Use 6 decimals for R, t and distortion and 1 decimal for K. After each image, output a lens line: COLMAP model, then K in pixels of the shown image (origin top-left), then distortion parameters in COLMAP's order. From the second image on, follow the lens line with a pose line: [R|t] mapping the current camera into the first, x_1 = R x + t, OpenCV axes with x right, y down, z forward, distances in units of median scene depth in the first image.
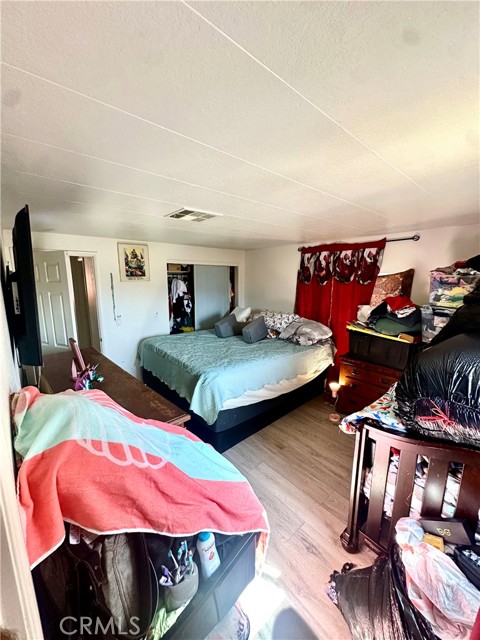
lens RADIAL K [[256.4, 0, 238.9], [0, 256.4, 322.3], [0, 0, 1]] dist [-0.004187, 0.000480]
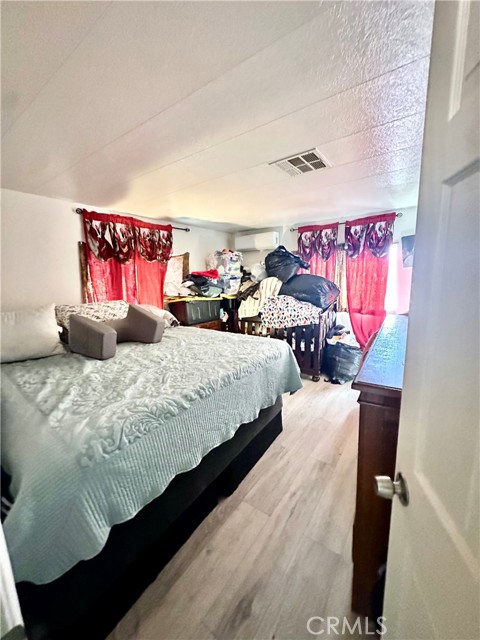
lens RADIAL K [[256.4, 0, 239.5], [0, 256.4, 317.3], [0, 0, 1]] dist [-0.004187, 0.000480]
pose [[-0.230810, -0.150046, 0.961360, -0.655054], [0.186246, 0.962955, 0.195011, -0.072351], [-0.955007, 0.224060, -0.194314, 0.905065]]
